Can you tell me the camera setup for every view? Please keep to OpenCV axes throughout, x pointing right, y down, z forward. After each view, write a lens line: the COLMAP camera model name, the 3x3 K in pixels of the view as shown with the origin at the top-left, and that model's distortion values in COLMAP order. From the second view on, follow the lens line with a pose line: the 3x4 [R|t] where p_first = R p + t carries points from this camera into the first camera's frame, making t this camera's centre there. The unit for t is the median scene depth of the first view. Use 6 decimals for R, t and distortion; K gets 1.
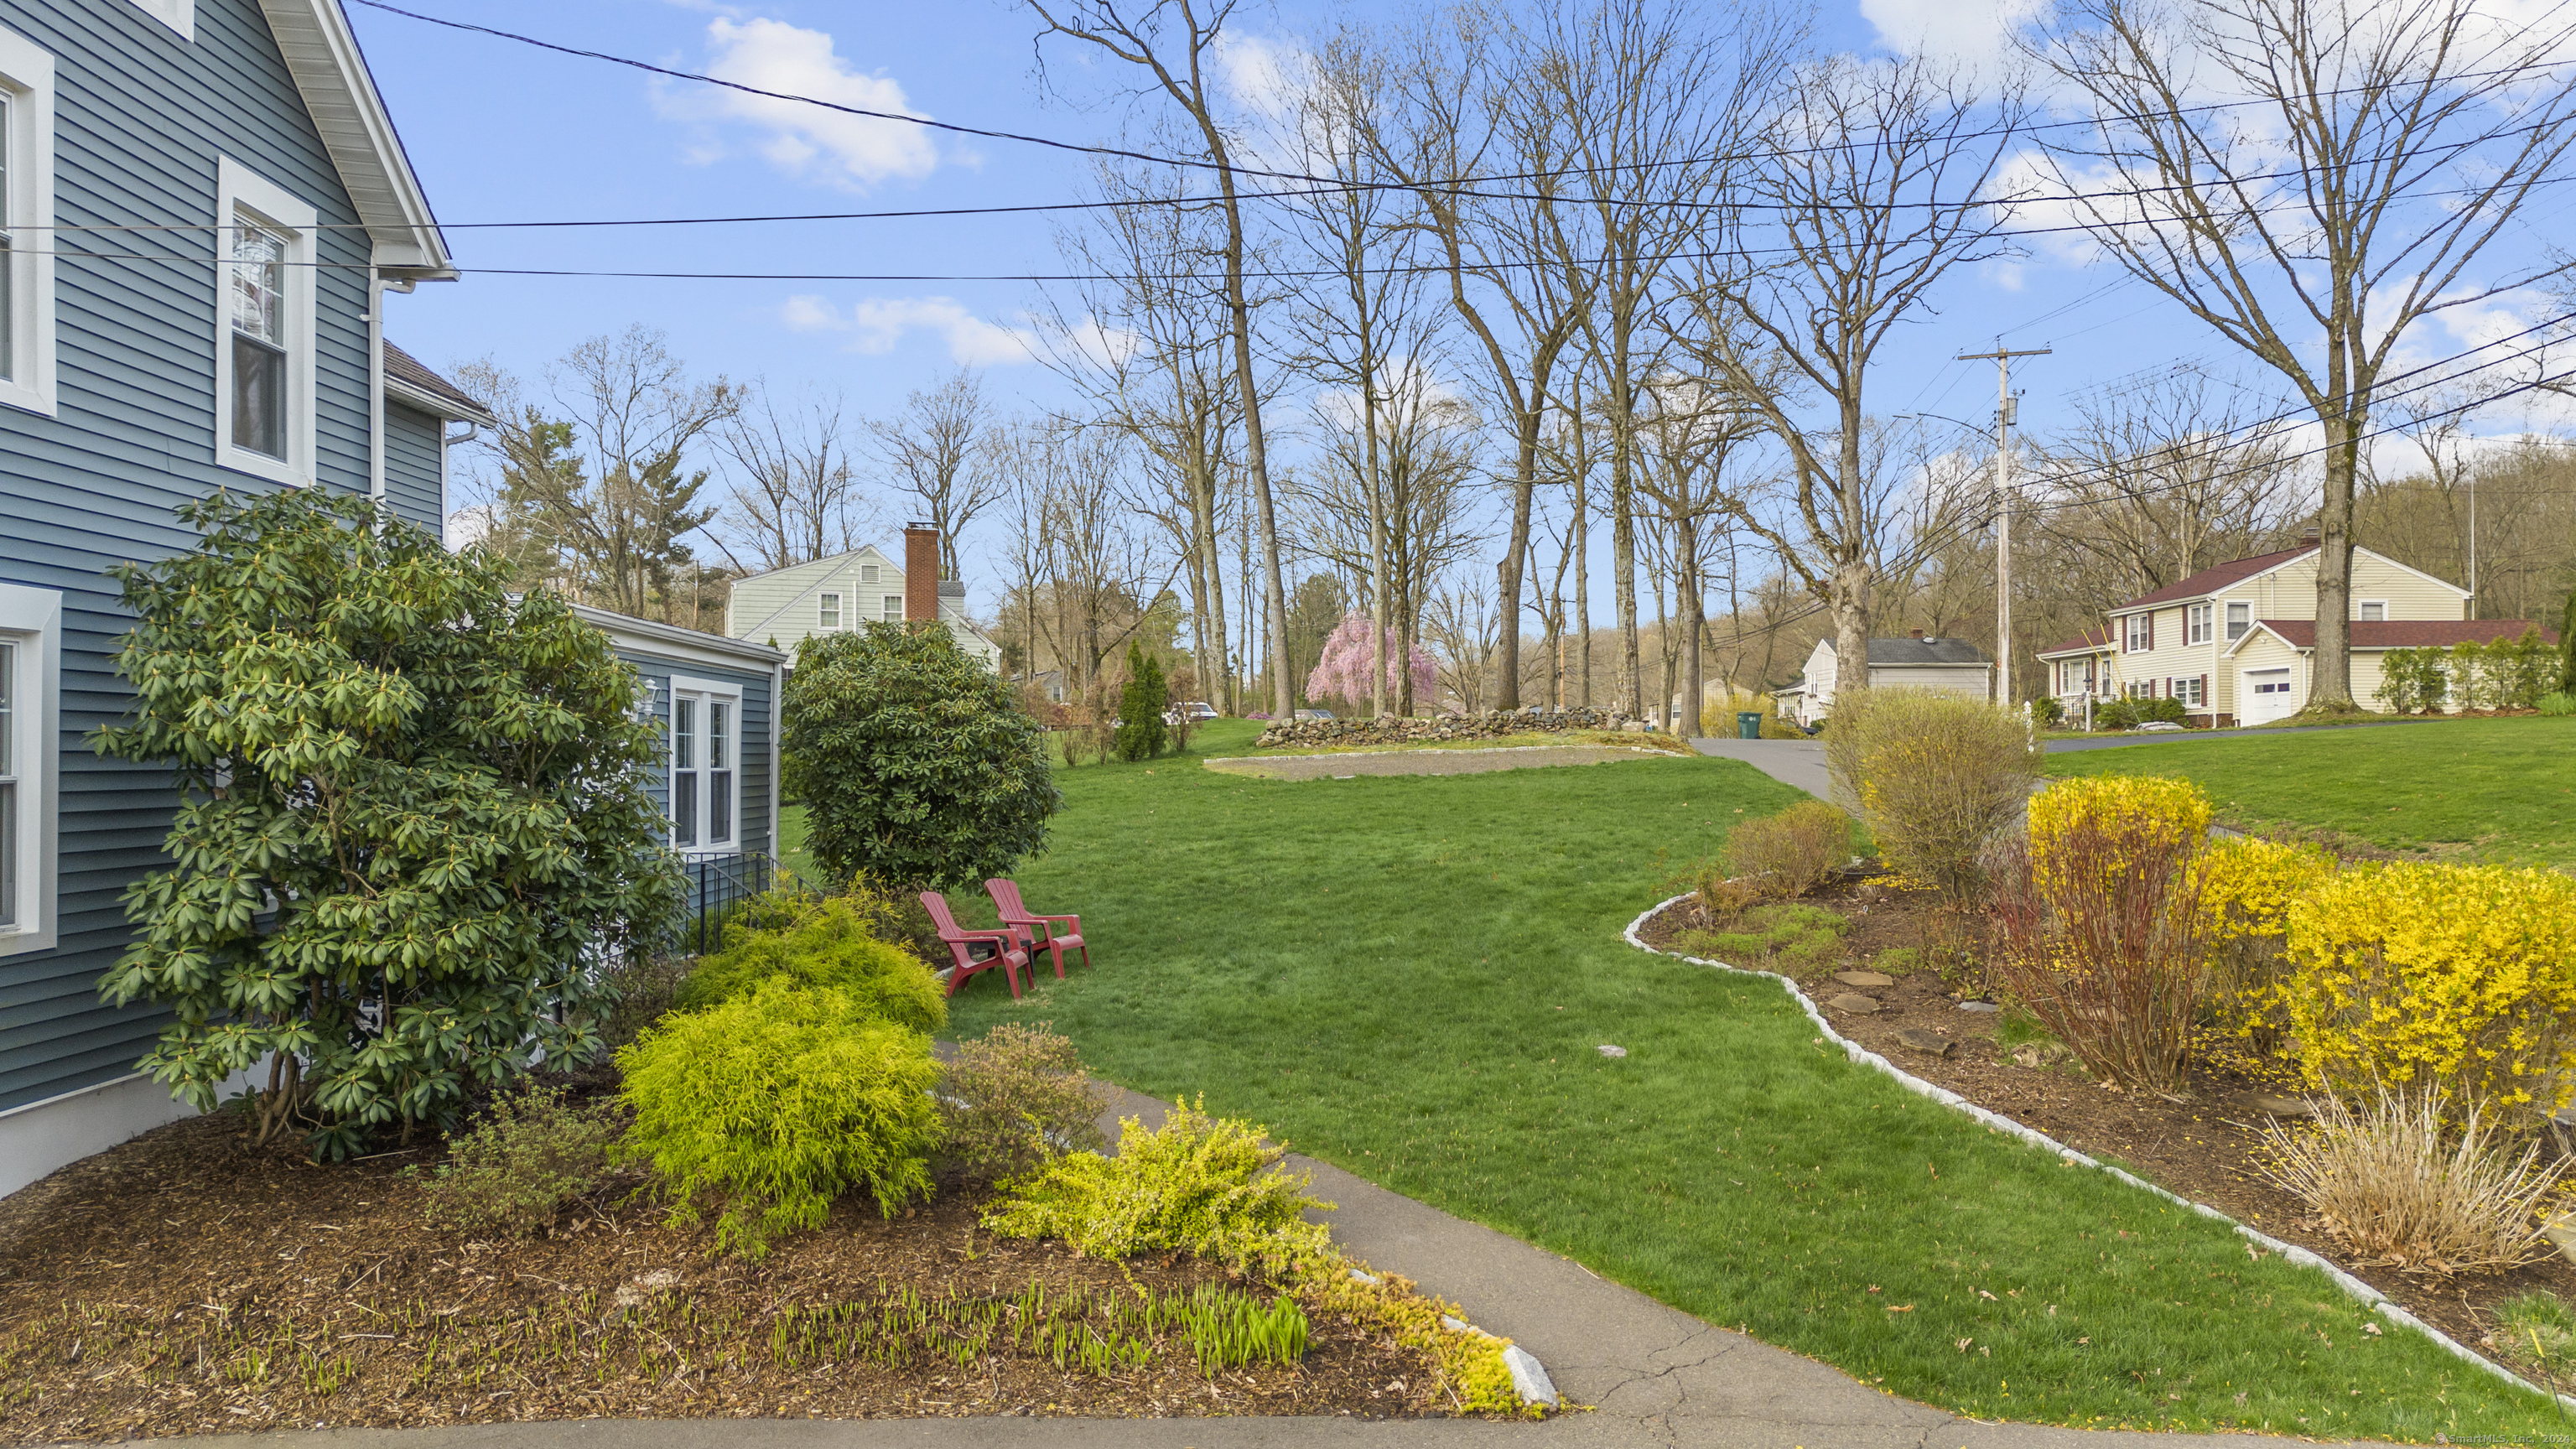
lens RADIAL K [[1840.1, 0, 1288.0], [0, 1840.1, 724.5], [0, 0, 1]] dist [0.002200, 0.000598]
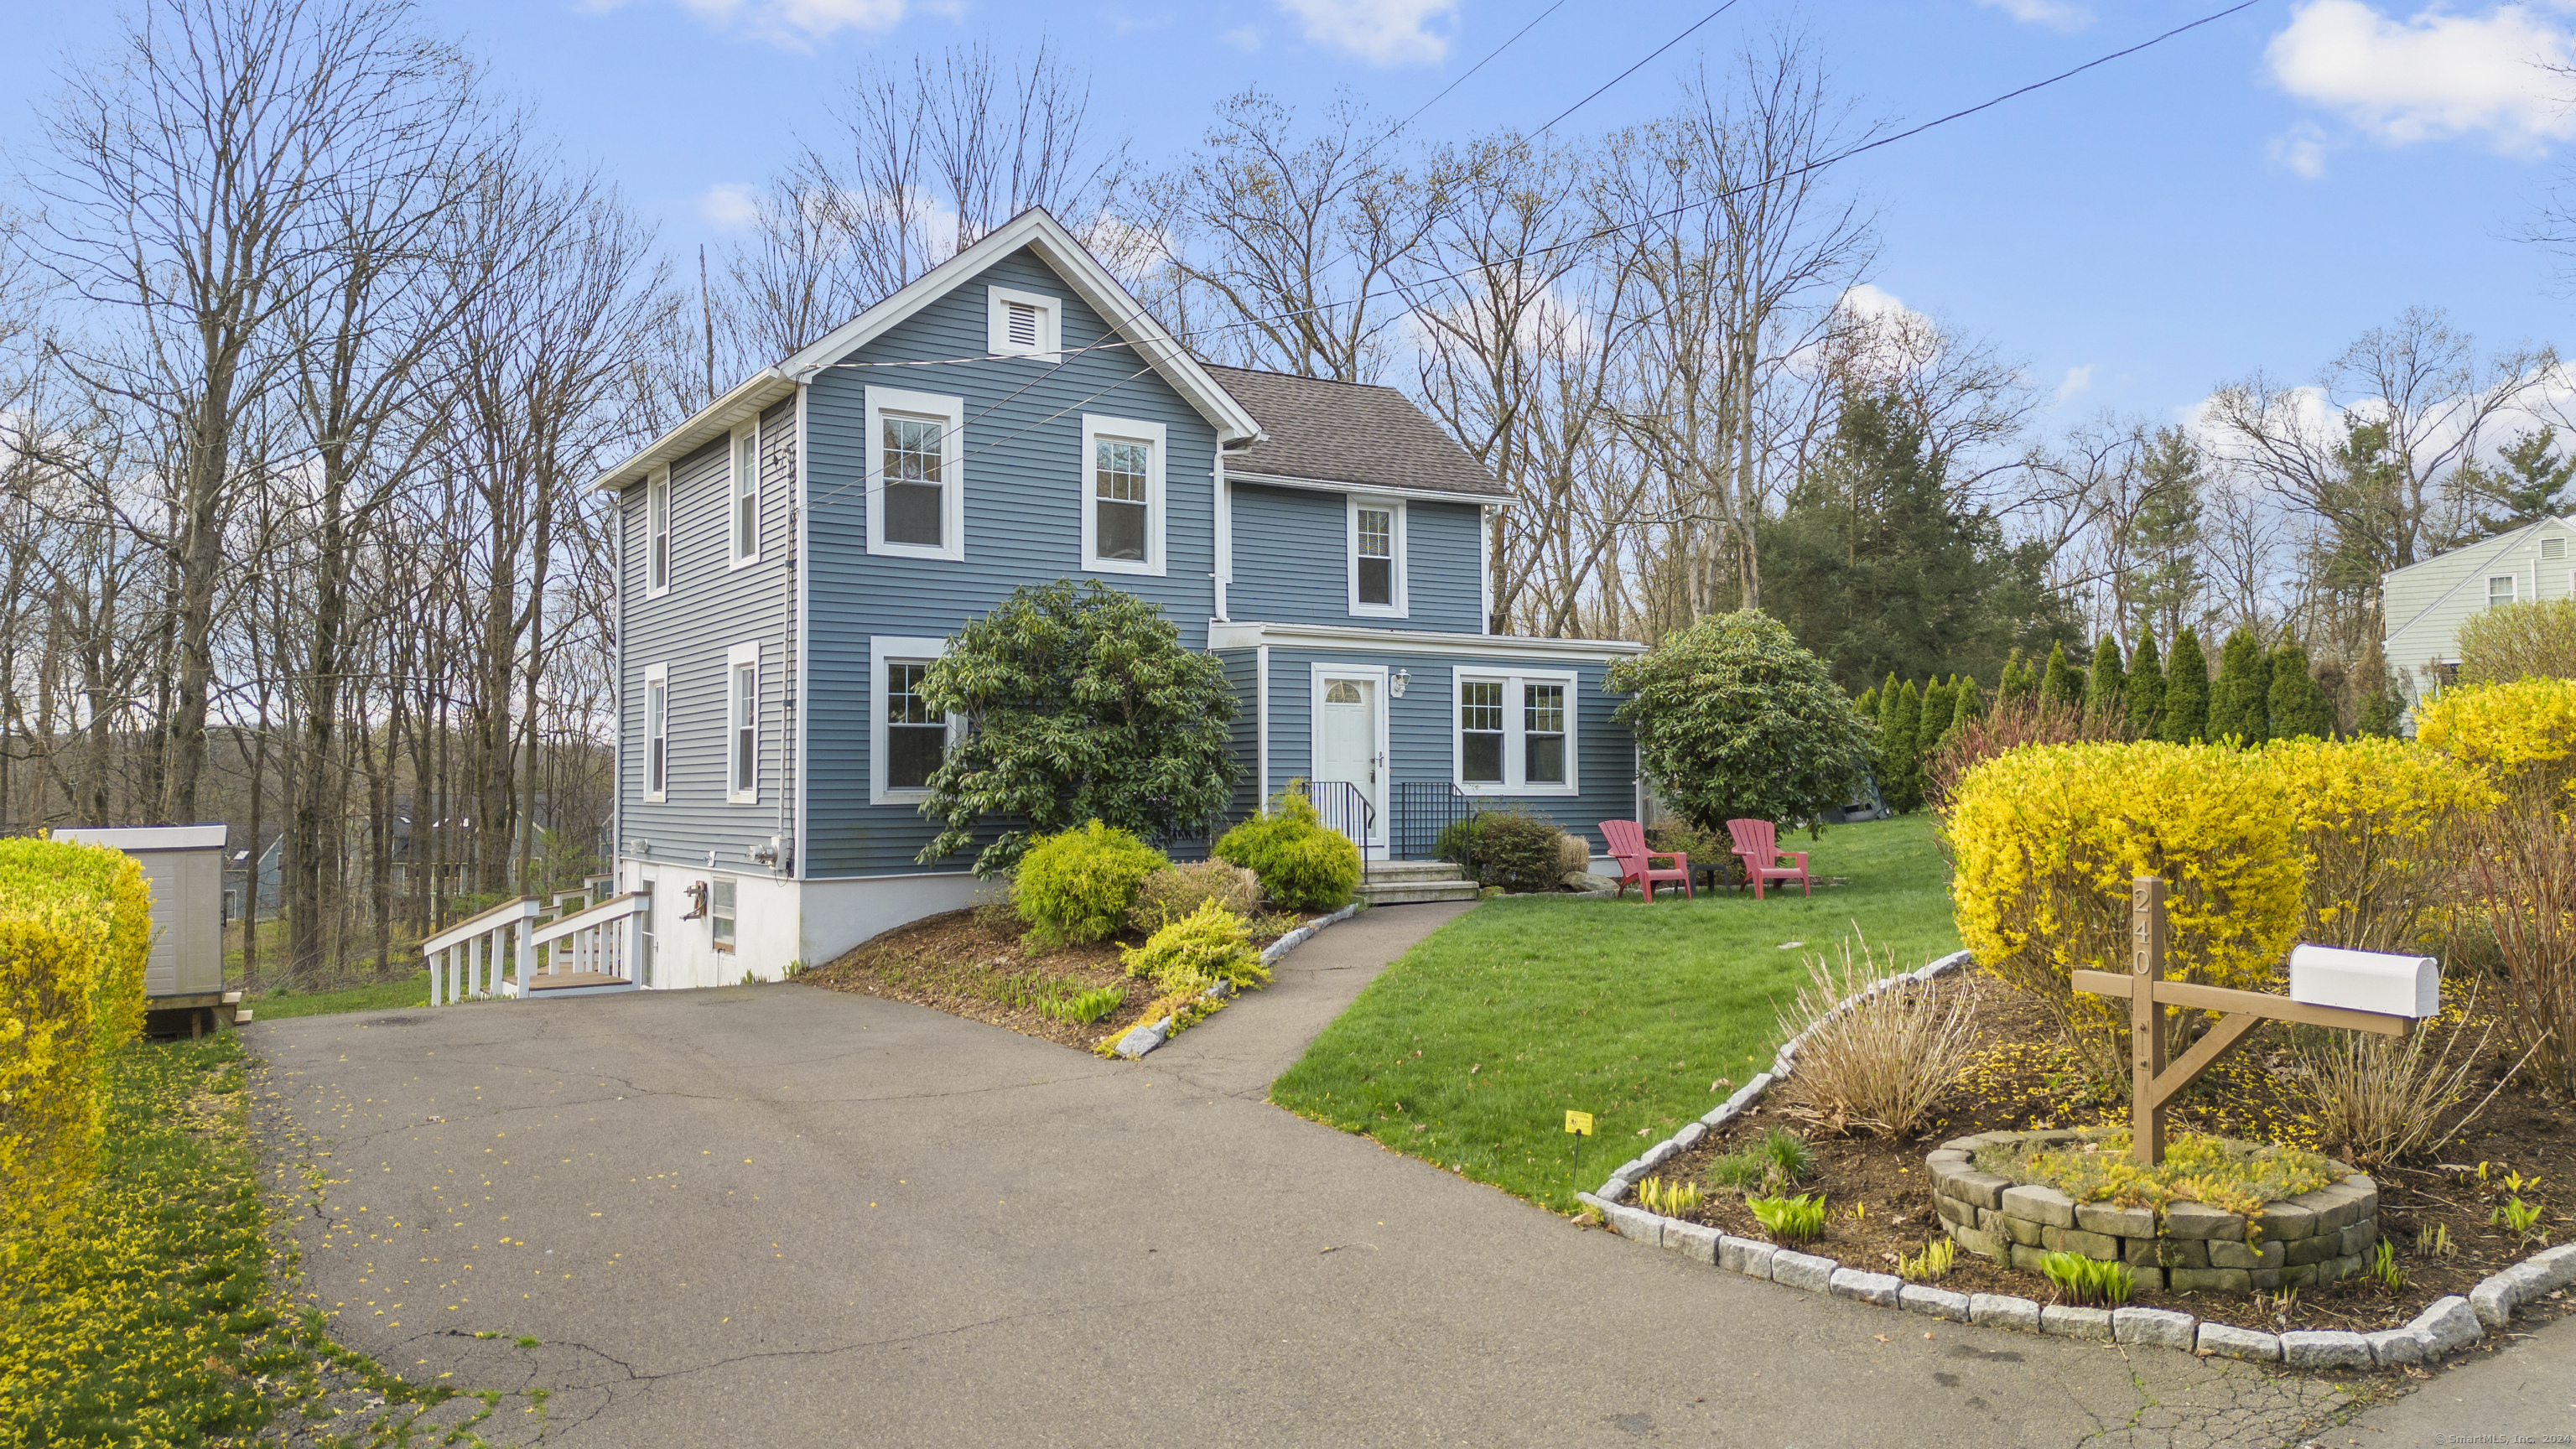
lens RADIAL K [[1761.6, 0, 1206.4], [0, 1761.6, 717.5], [0, 0, 1]] dist [0.000028, -0.000574]
pose [[0.494188, -0.036811, -0.868575, 1.096456], [0.018718, 0.999322, -0.031702, 0.076544], [0.869153, -0.000591, 0.494542, 0.186201]]
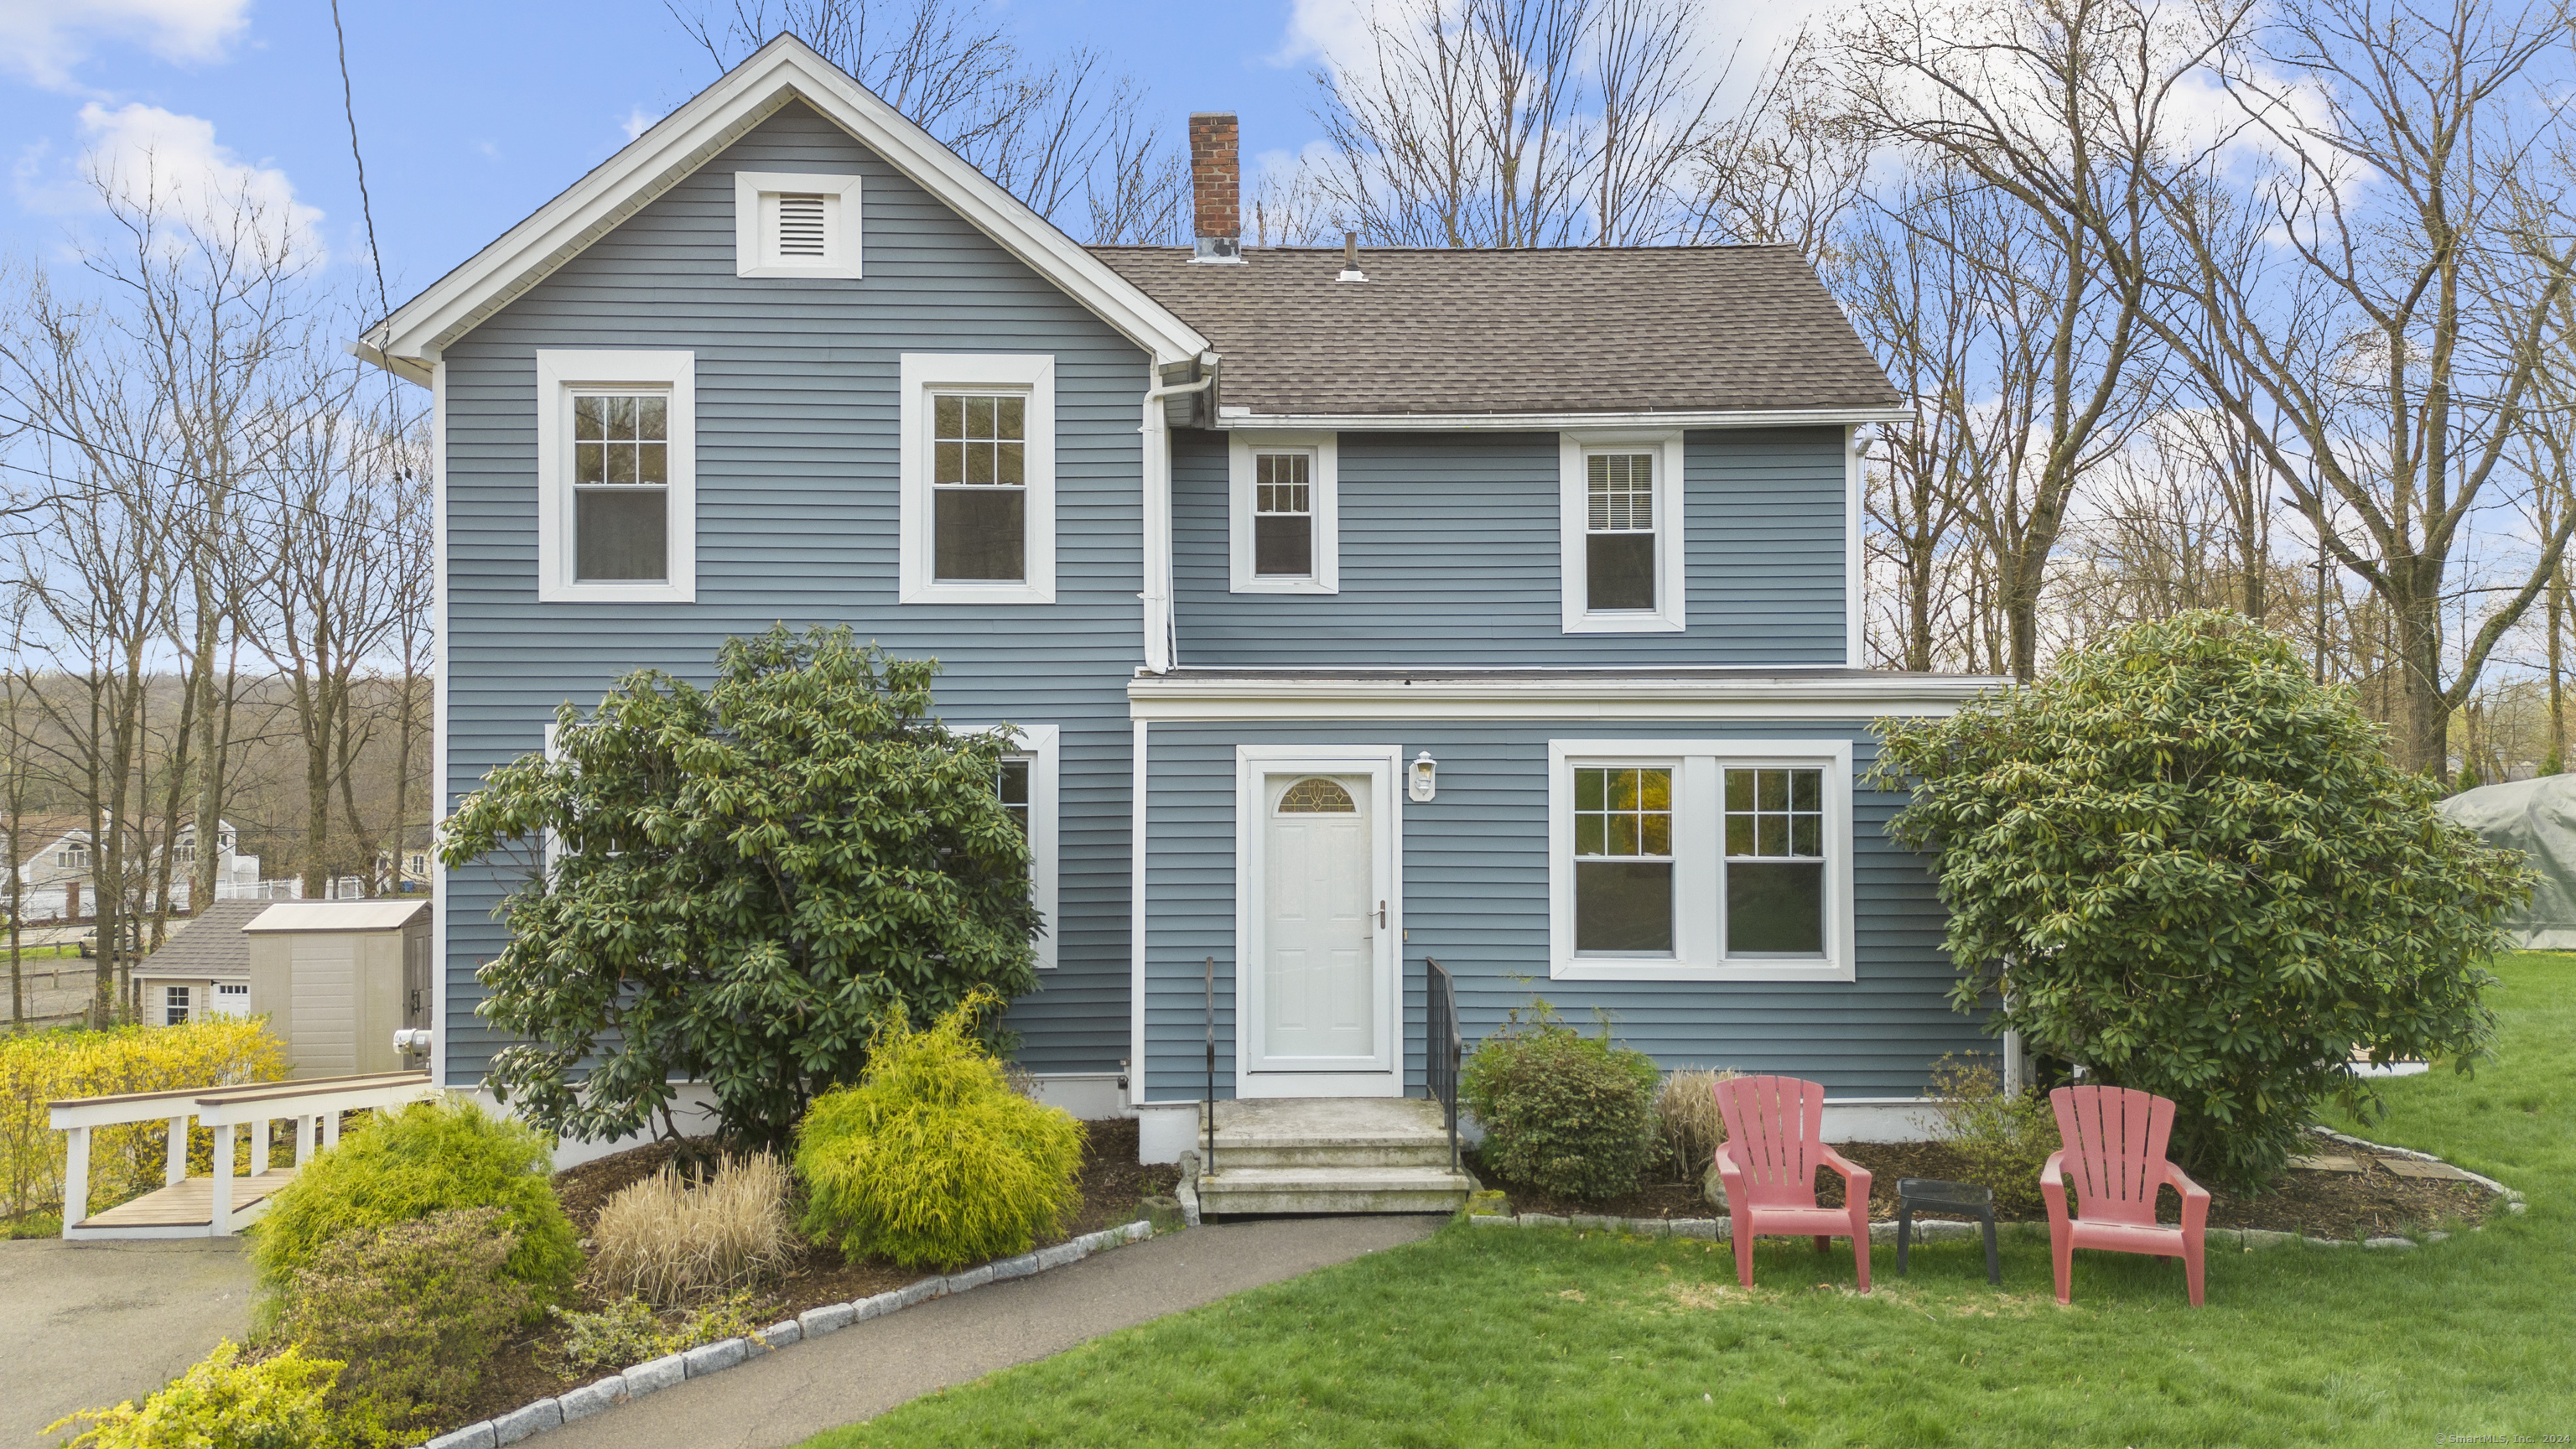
lens RADIAL K [[1761.6, 0, 1206.4], [0, 1761.6, 717.5], [0, 0, 1]] dist [0.000028, -0.000574]
pose [[-0.003739, -0.021938, -0.999752, 0.597380], [0.021392, 0.999529, -0.022013, -0.032373], [0.999764, -0.021469, -0.003268, 1.188635]]
